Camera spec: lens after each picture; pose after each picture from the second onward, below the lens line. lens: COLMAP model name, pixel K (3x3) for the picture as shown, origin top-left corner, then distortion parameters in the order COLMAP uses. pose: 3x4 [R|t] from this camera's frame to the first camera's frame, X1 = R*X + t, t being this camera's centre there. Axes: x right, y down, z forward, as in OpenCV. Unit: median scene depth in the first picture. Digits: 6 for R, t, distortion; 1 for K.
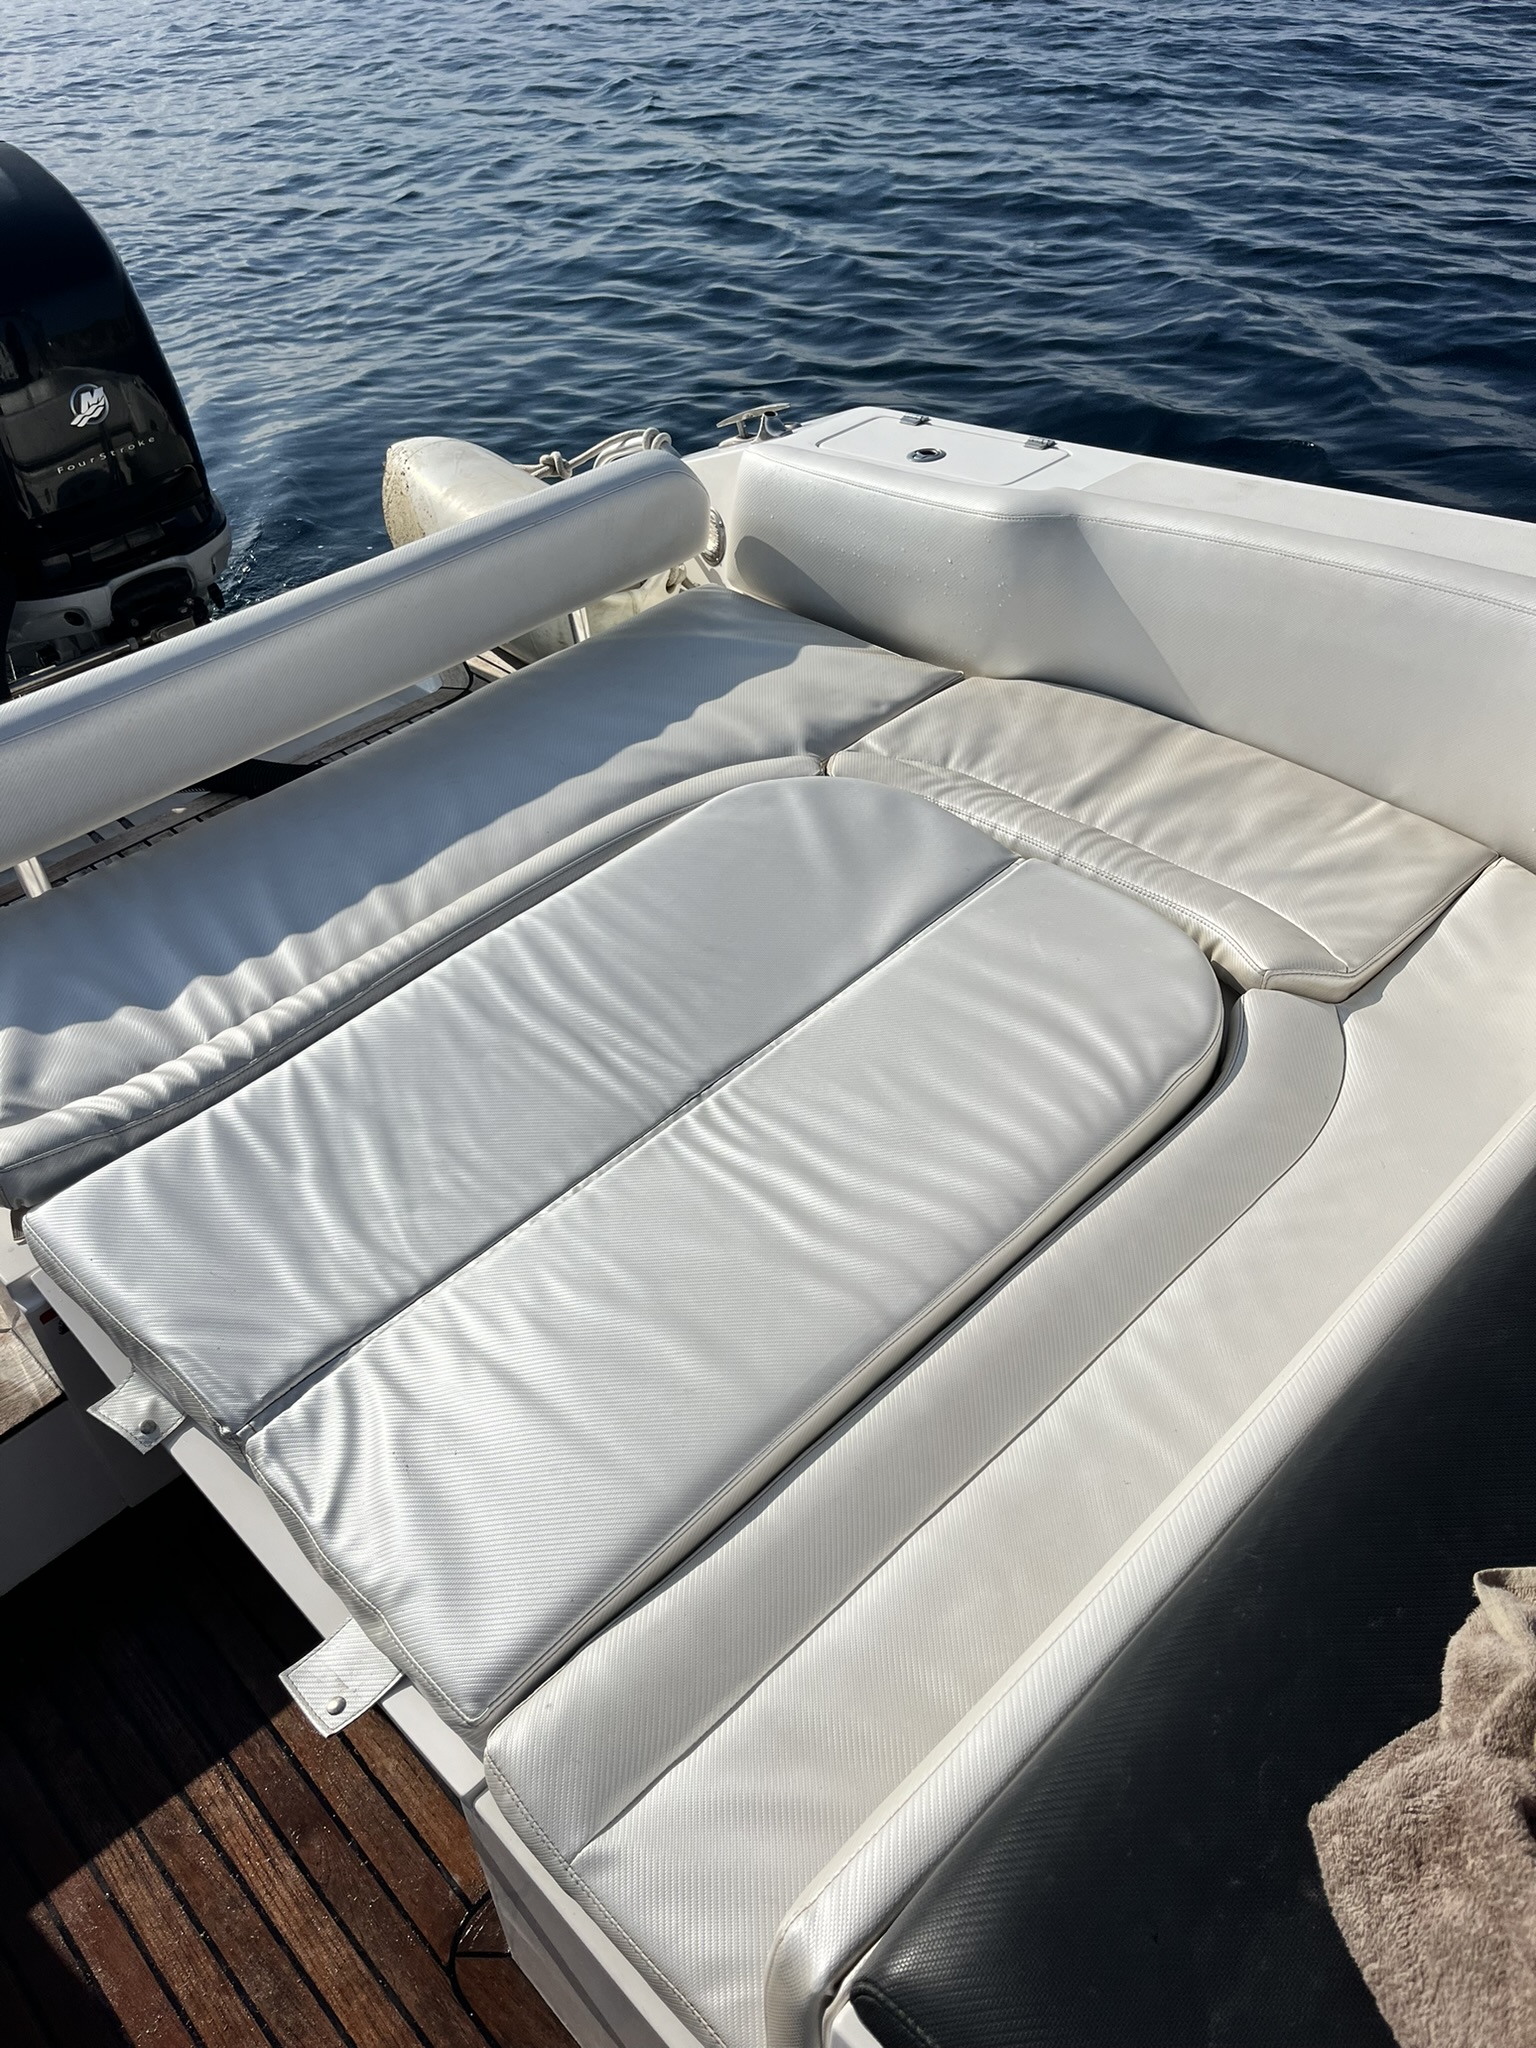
lens RADIAL K [[1533.9, 0, 758.4], [0, 1533.9, 1034.1], [0, 0, 1]] dist [-0.000659, -0.008773]
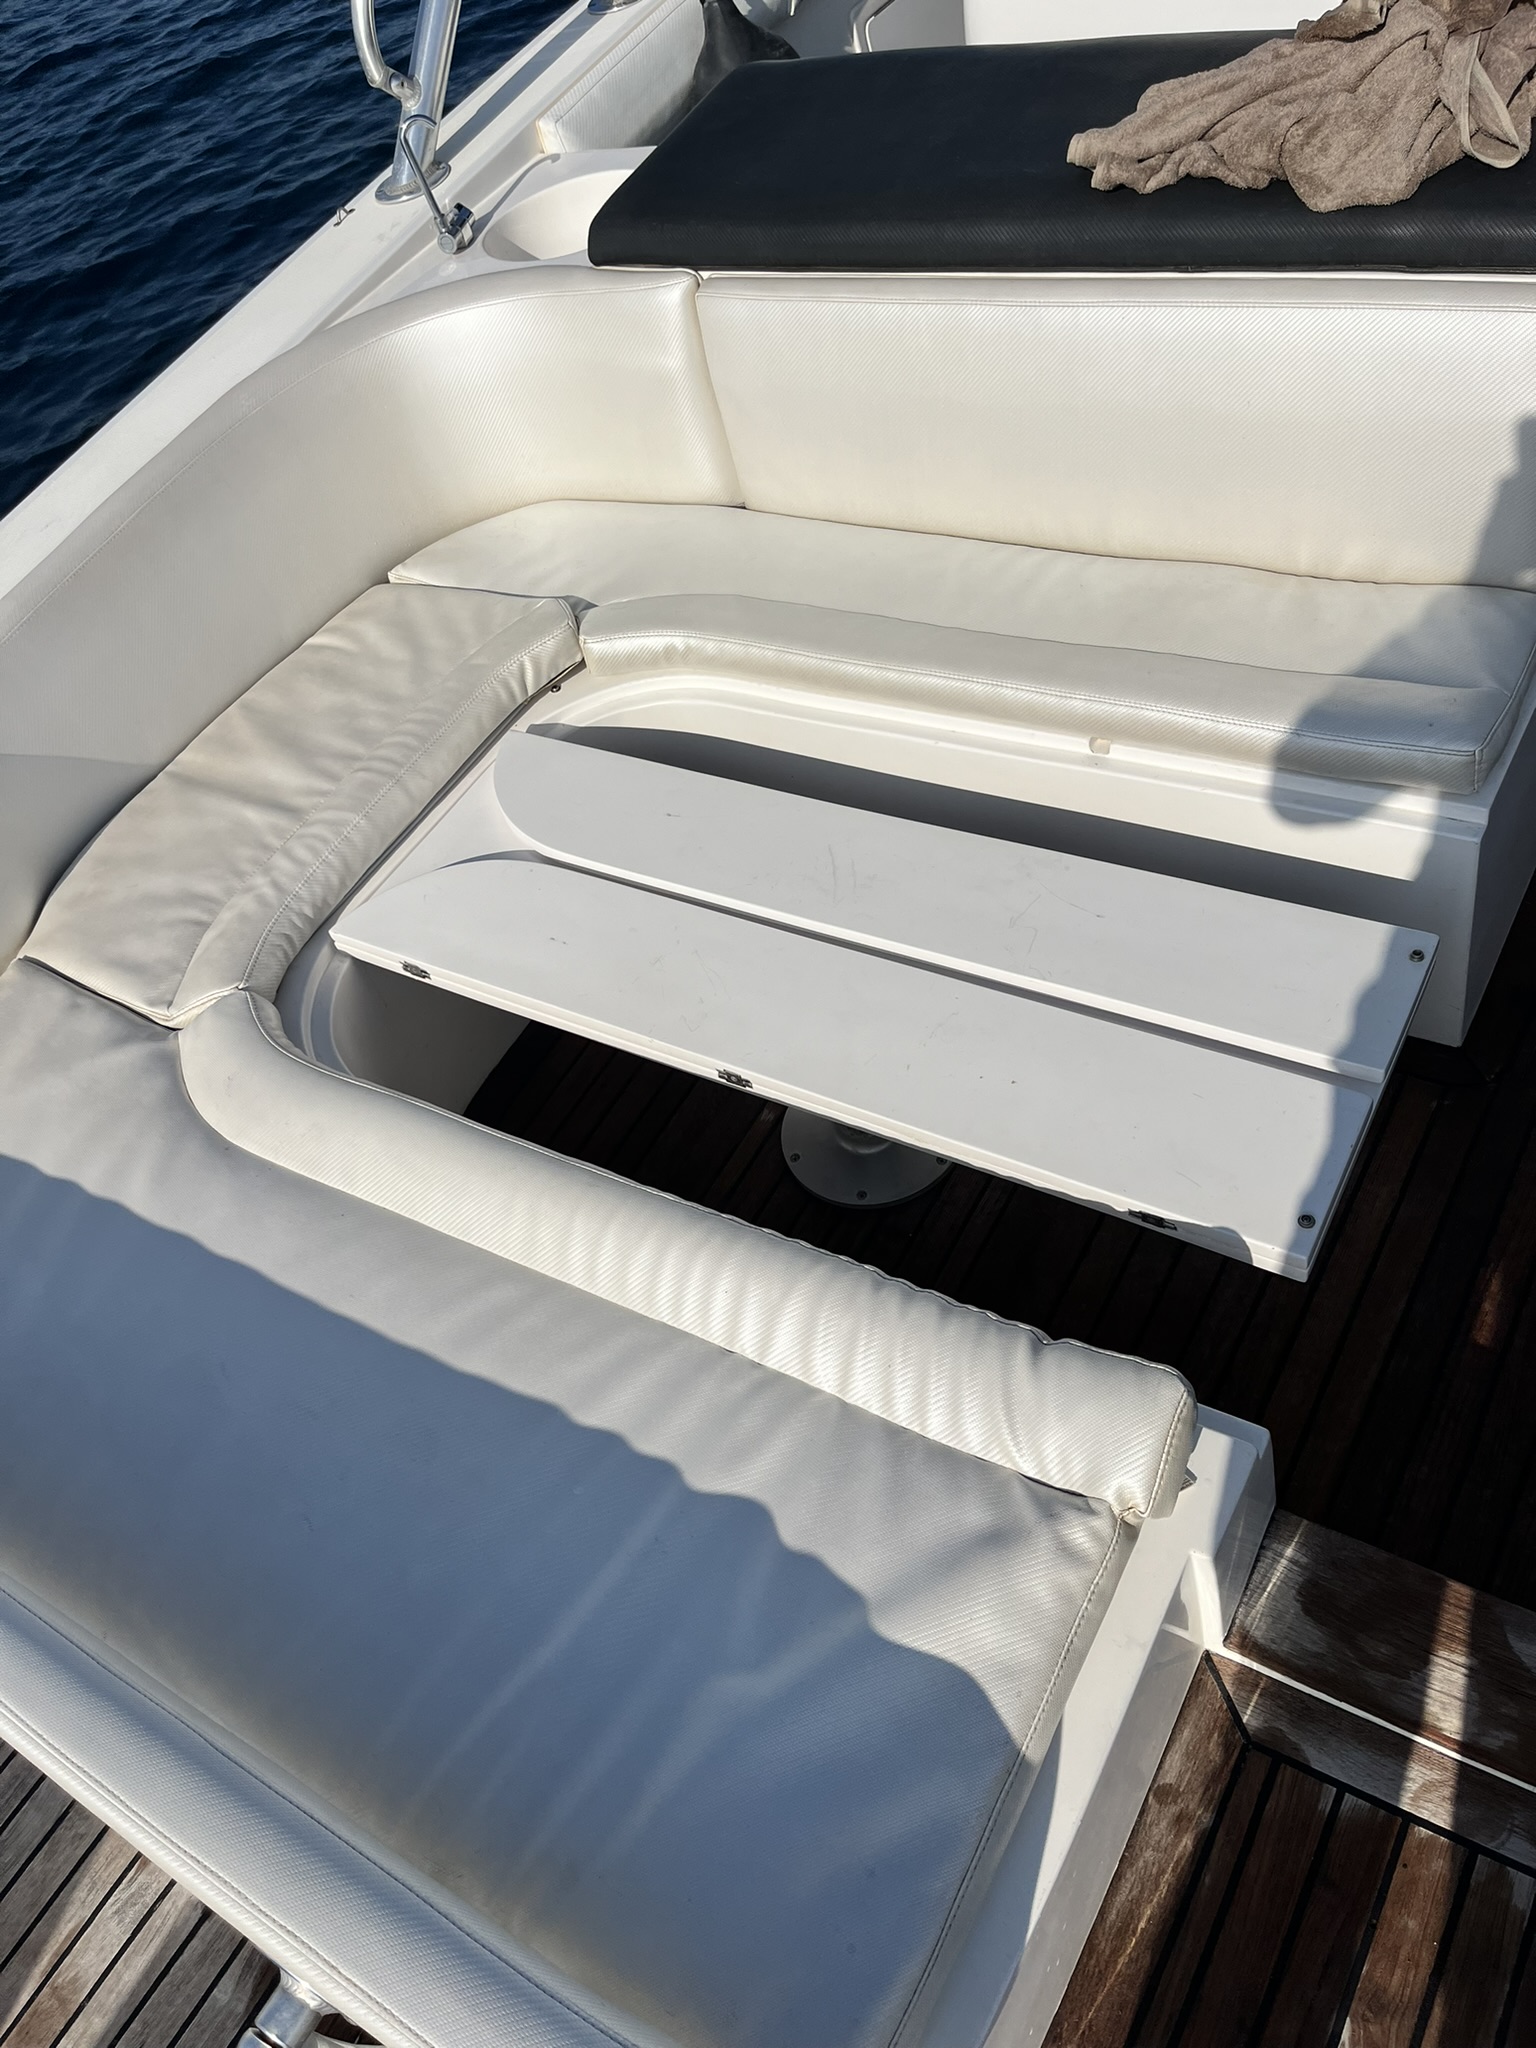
lens RADIAL K [[1533.9, 0, 758.4], [0, 1533.9, 1034.1], [0, 0, 1]] dist [-0.000659, -0.008773]
pose [[-0.223663, -0.653411, 0.723207, -0.656697], [0.806835, 0.292152, 0.513483, -0.372261], [-0.546802, 0.698356, 0.461852, 0.495793]]
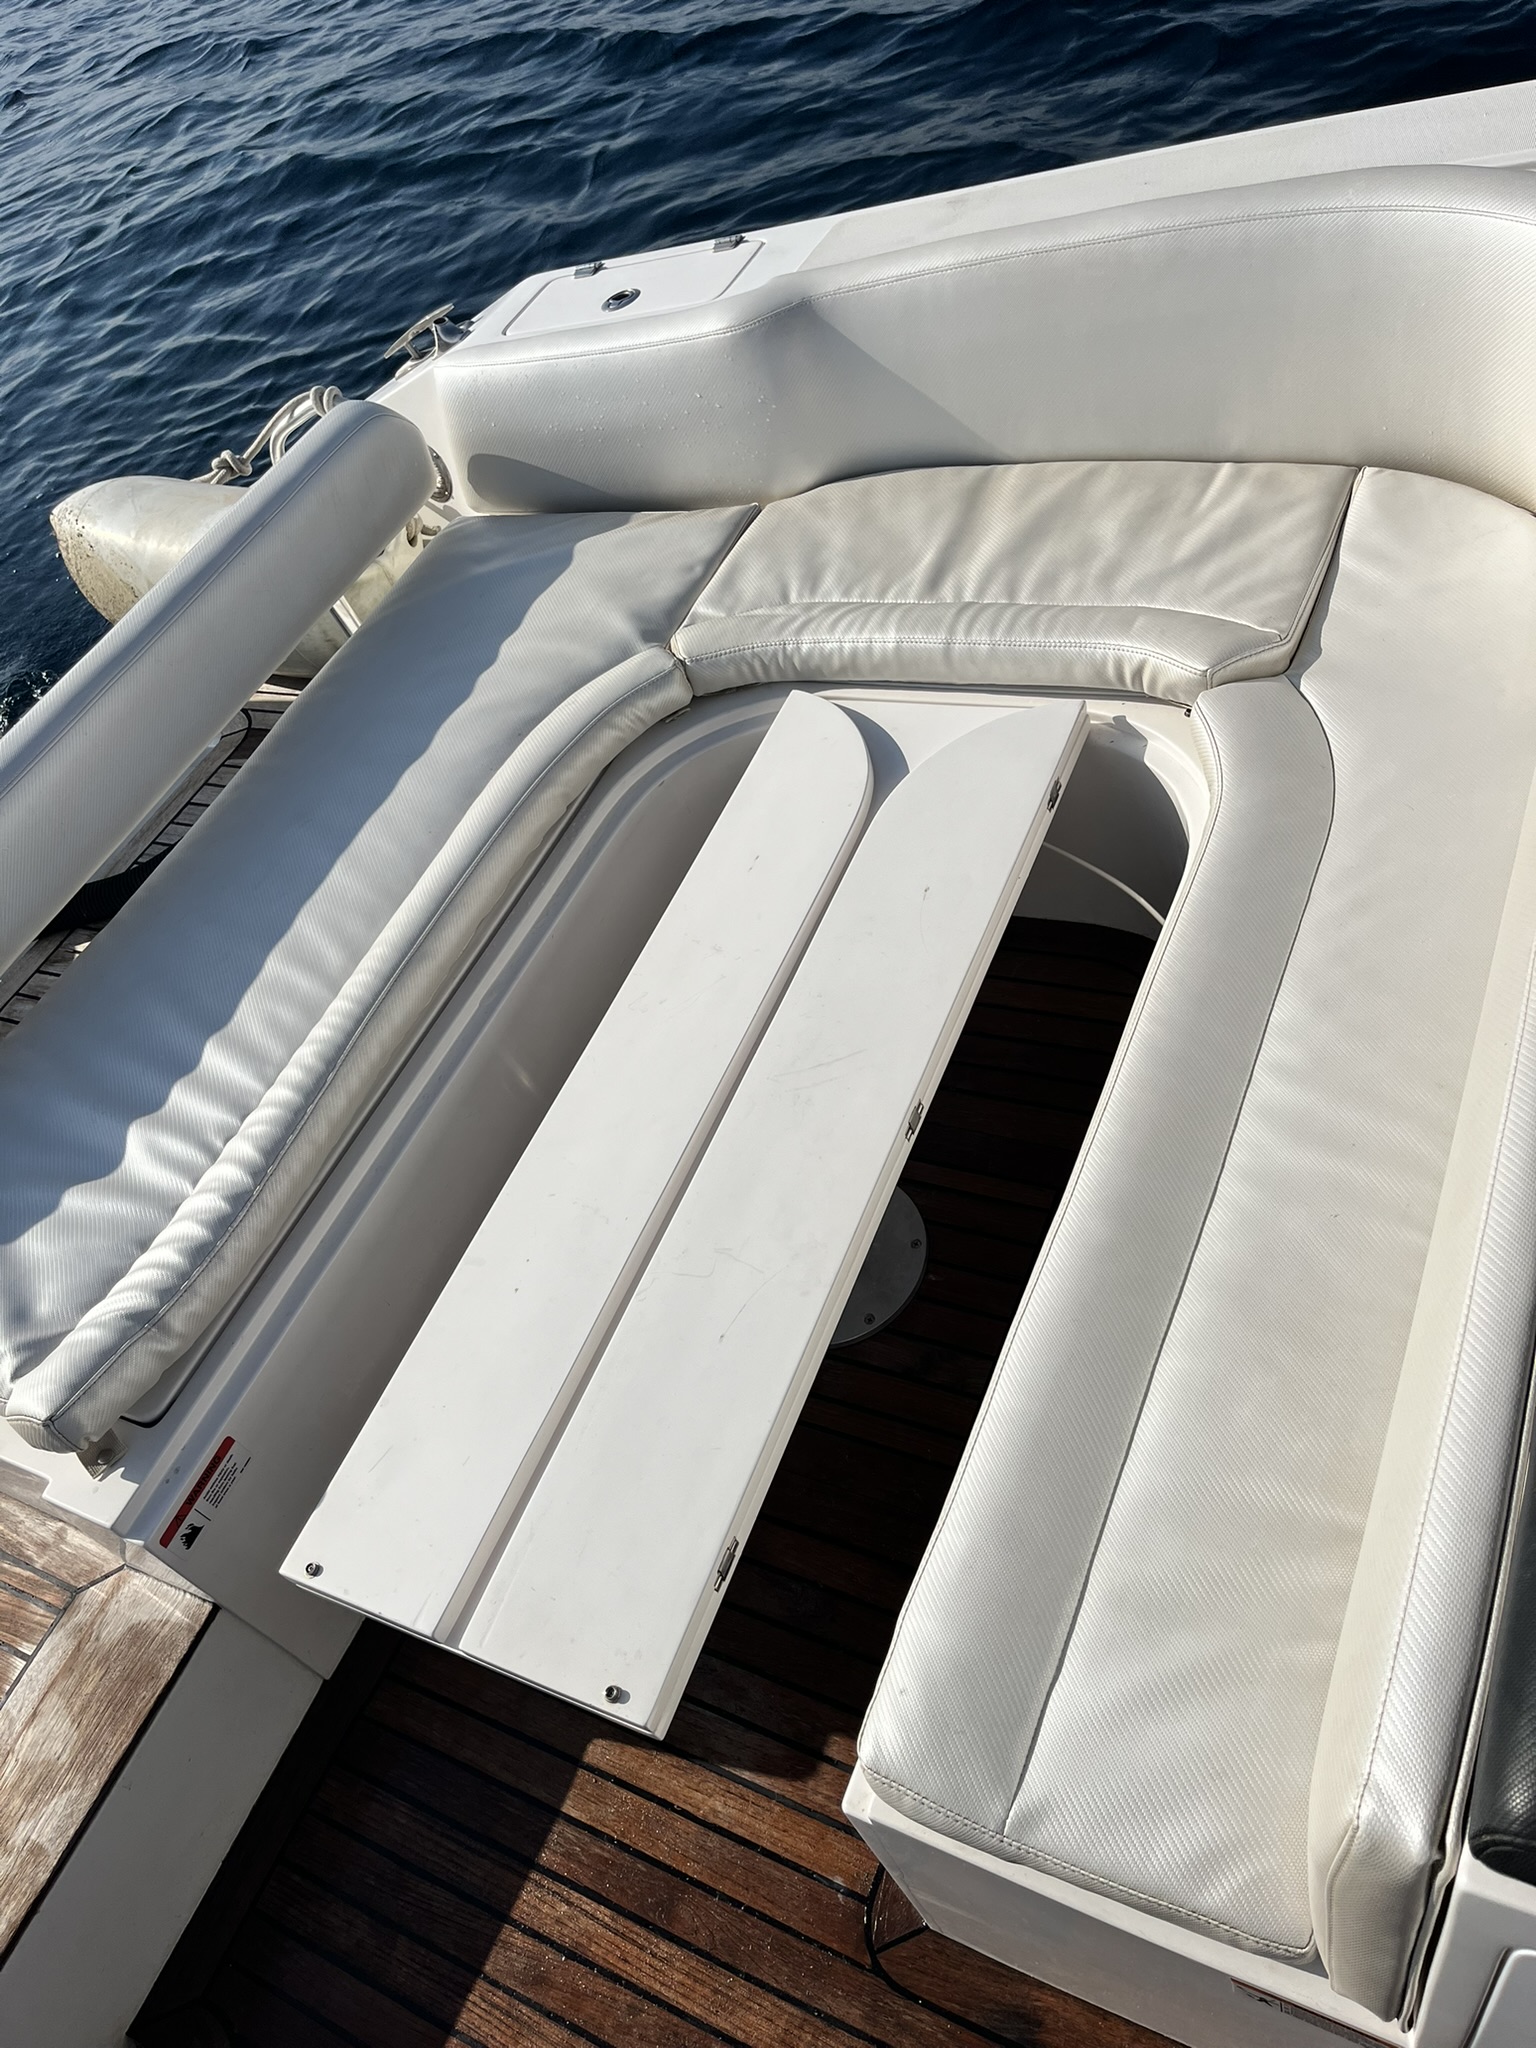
lens RADIAL K [[1519.7, 0, 768.0], [0, 1519.7, 1024.0], [0, 0, 1]] dist [-0.000379, 0.002549]
pose [[0.912202, -0.401406, 0.082225, -0.074146], [0.394659, 0.914696, 0.087035, -0.025814], [-0.110148, -0.046943, 0.992806, 0.067772]]
